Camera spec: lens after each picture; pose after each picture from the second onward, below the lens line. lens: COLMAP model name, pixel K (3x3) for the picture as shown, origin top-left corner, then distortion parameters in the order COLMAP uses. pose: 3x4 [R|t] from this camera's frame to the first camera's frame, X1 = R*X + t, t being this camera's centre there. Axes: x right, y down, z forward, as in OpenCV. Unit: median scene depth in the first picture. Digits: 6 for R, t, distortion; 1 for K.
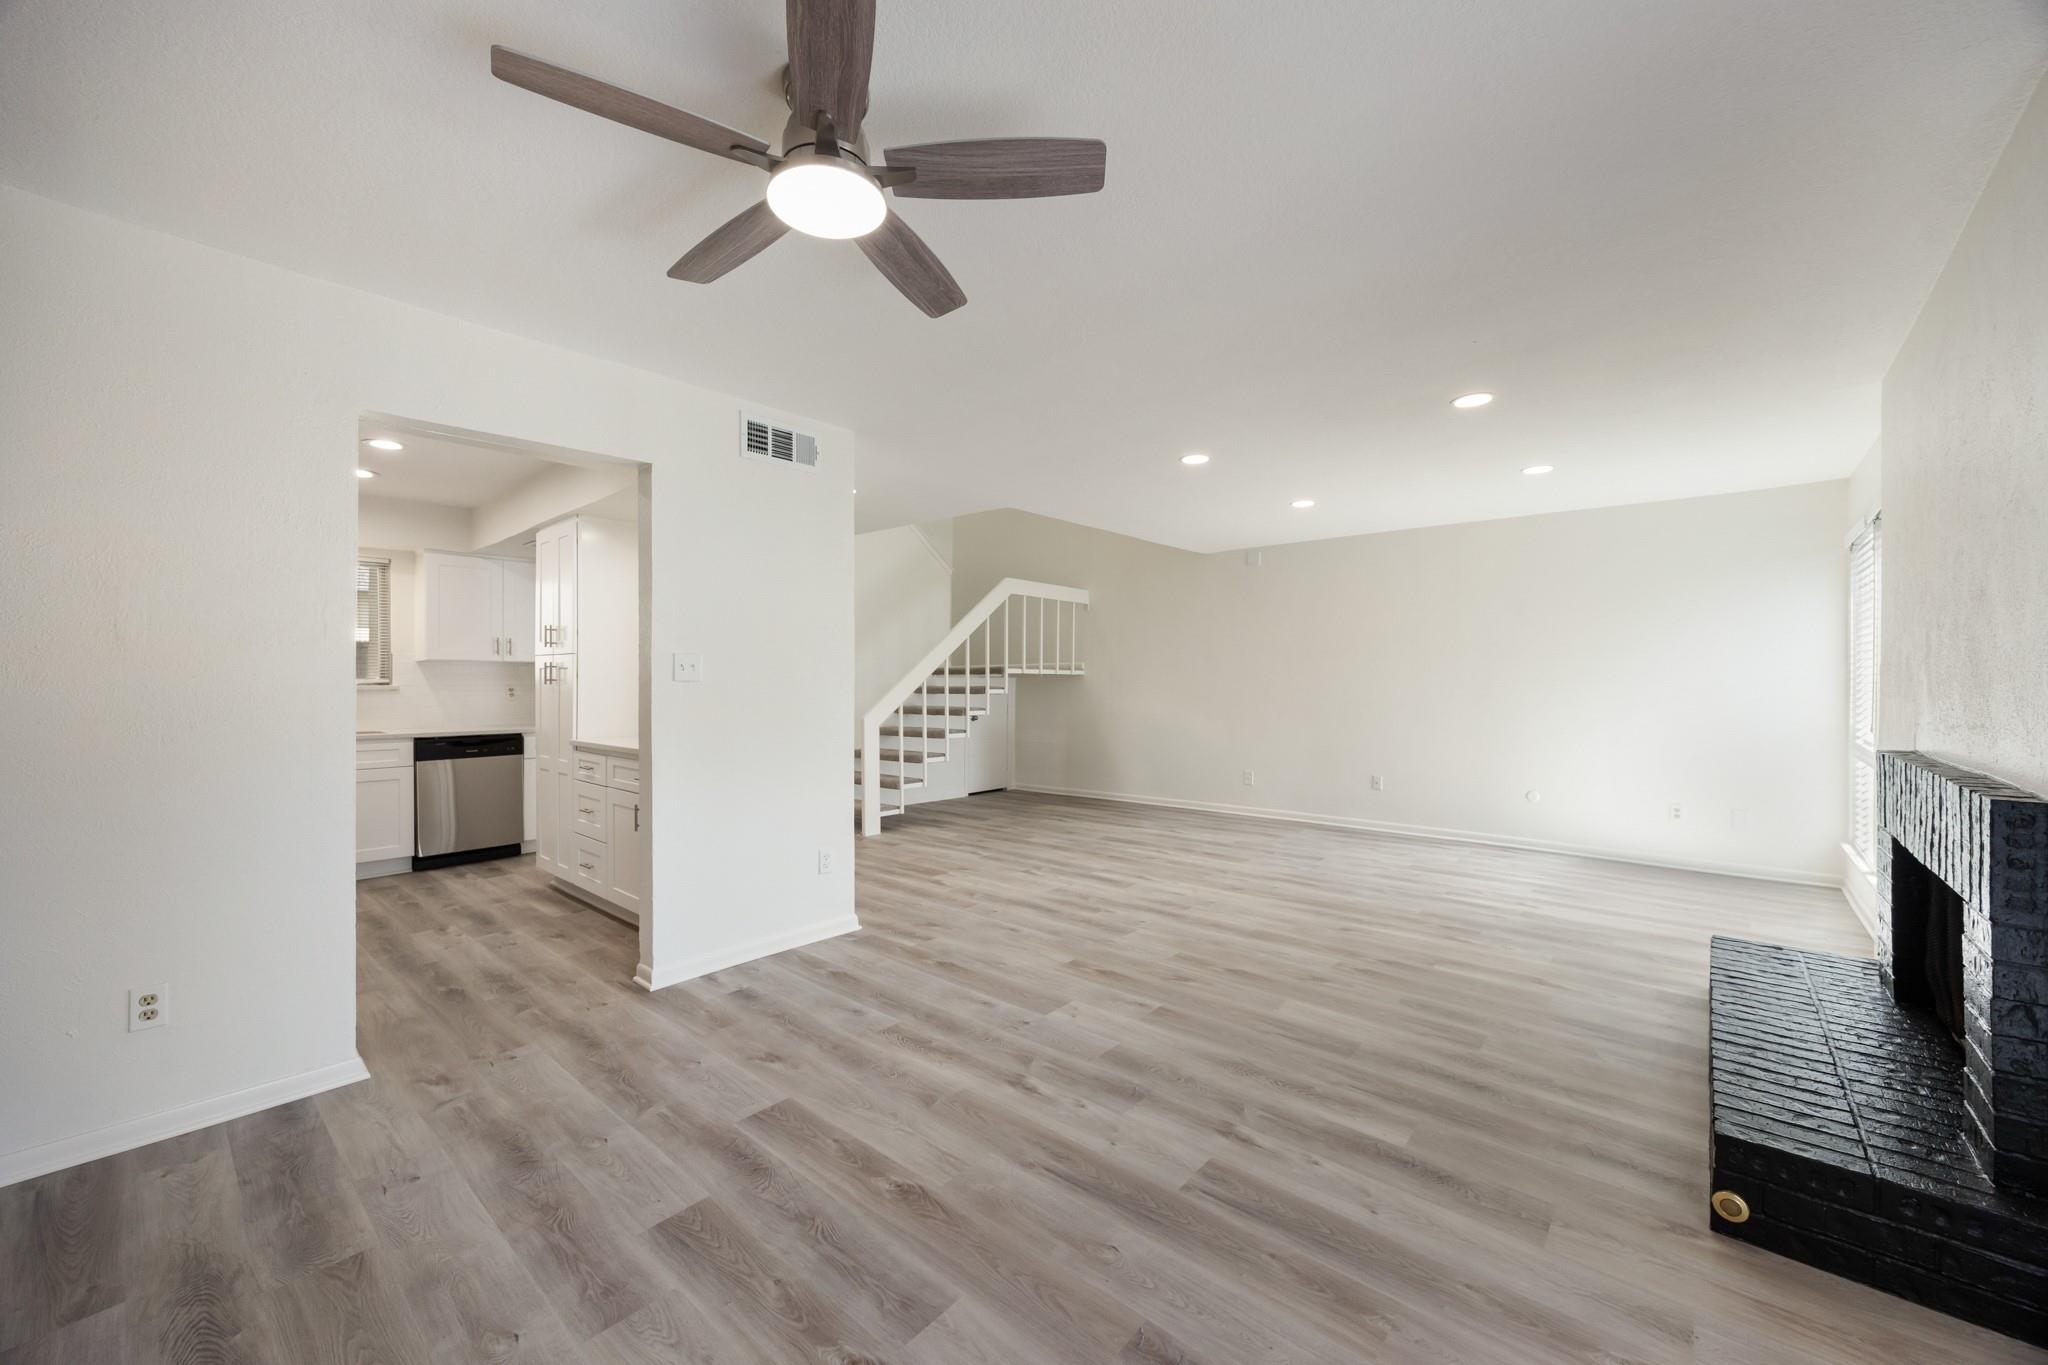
lens RADIAL K [[777.2, 0, 1023.6], [0, 777.2, 683.4], [0, 0, 1]] dist [-0.003488, -0.000092]
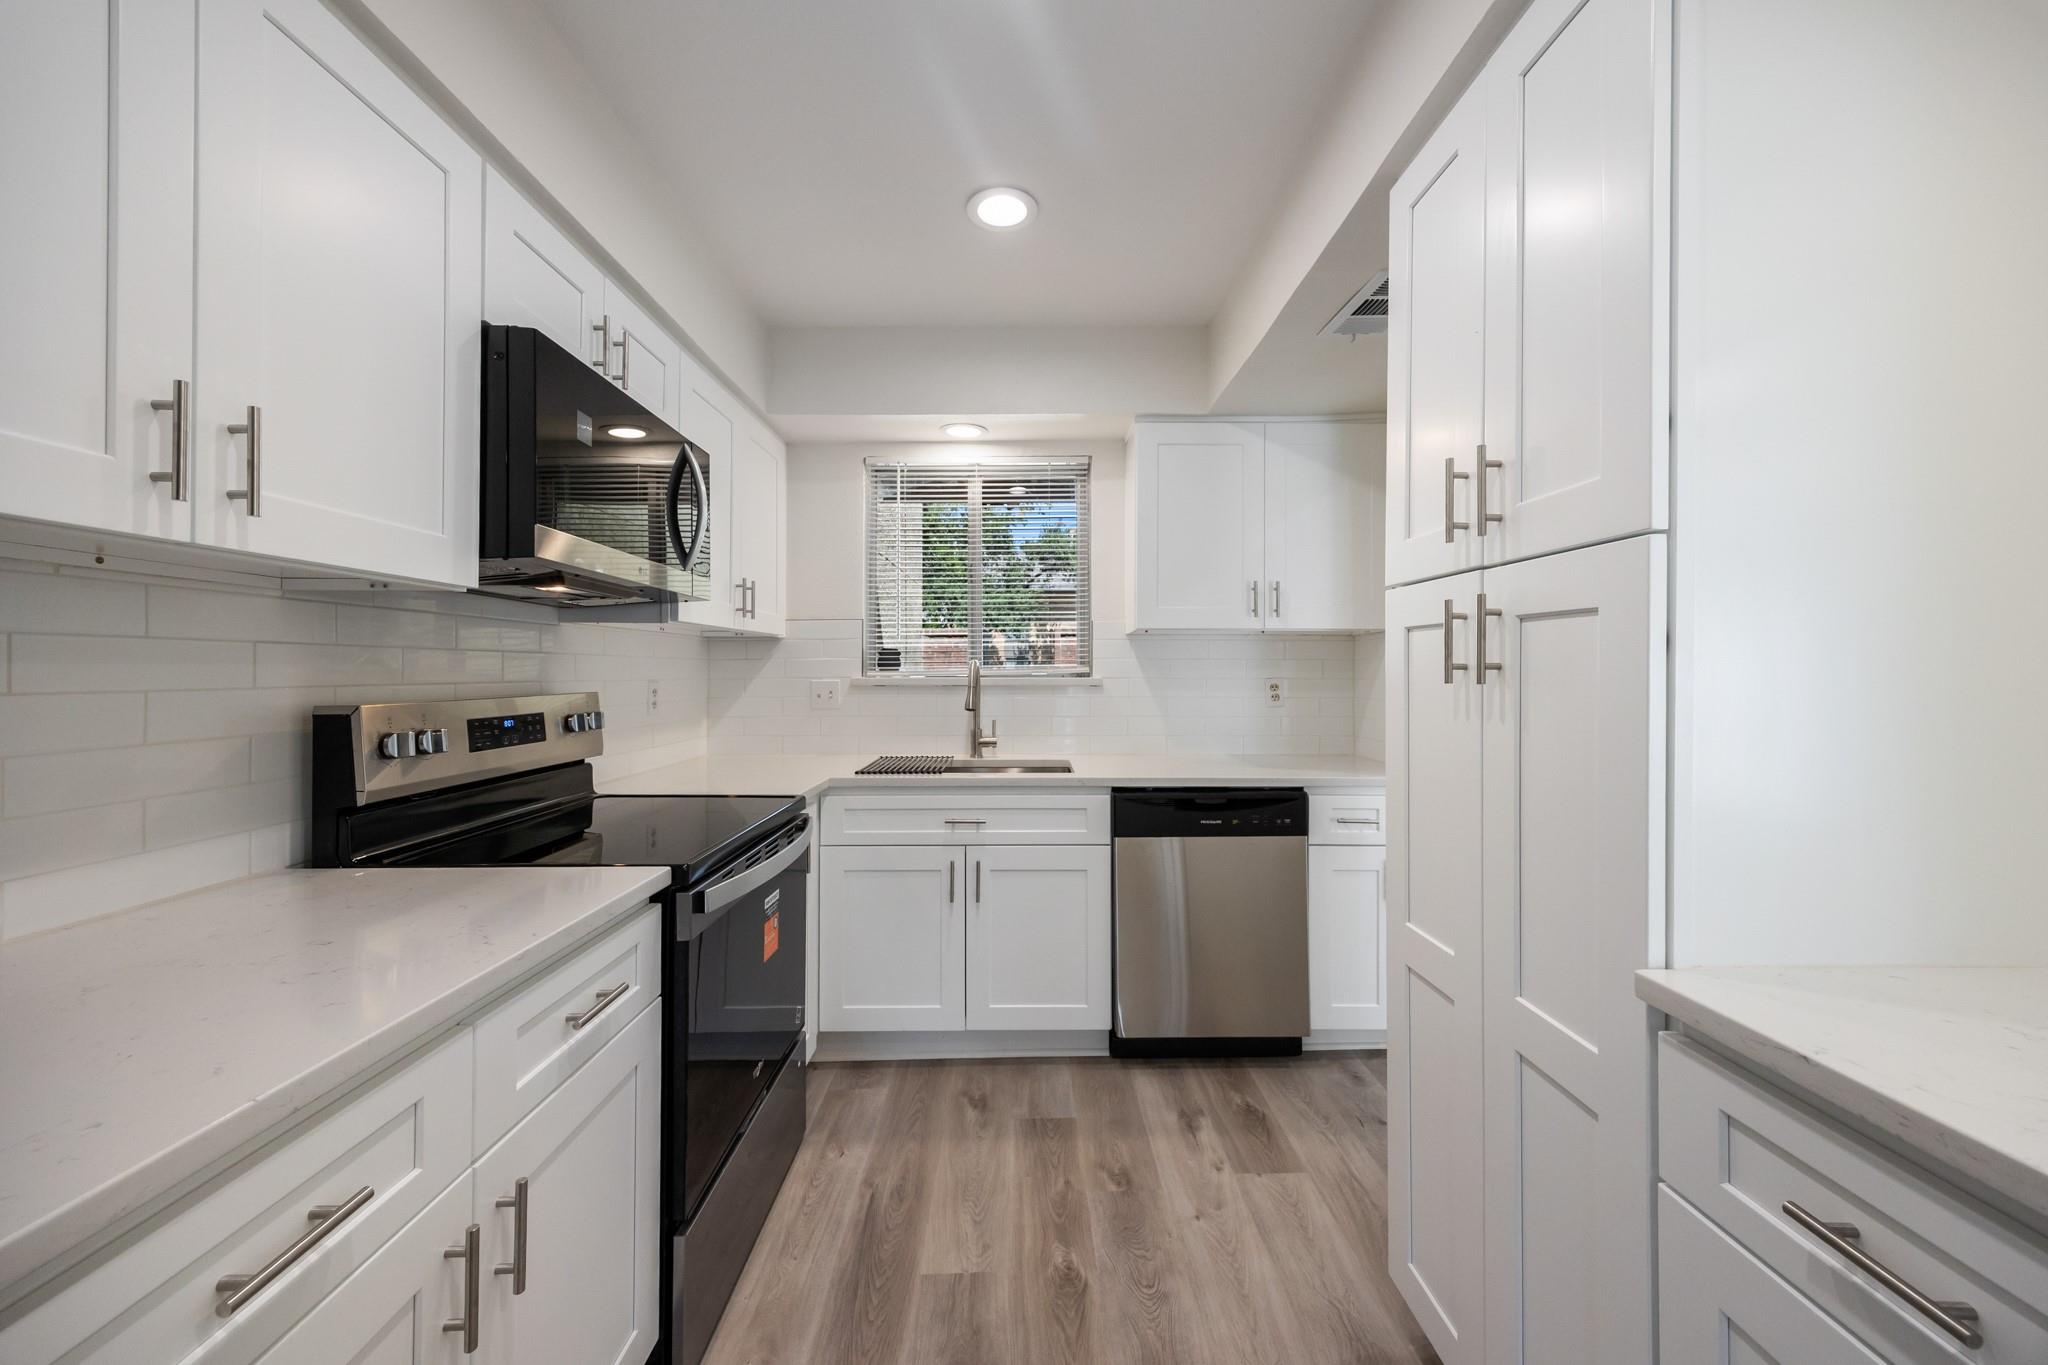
lens RADIAL K [[777.2, 0, 1024.0], [0, 777.2, 680.1], [0, 0, 1]] dist [-0.003488, -0.000092]
pose [[0.656163, 0.008868, -0.754567, -0.426417], [0.004012, 0.999876, 0.015240, -0.004596], [0.754608, -0.013028, 0.656046, 0.600449]]
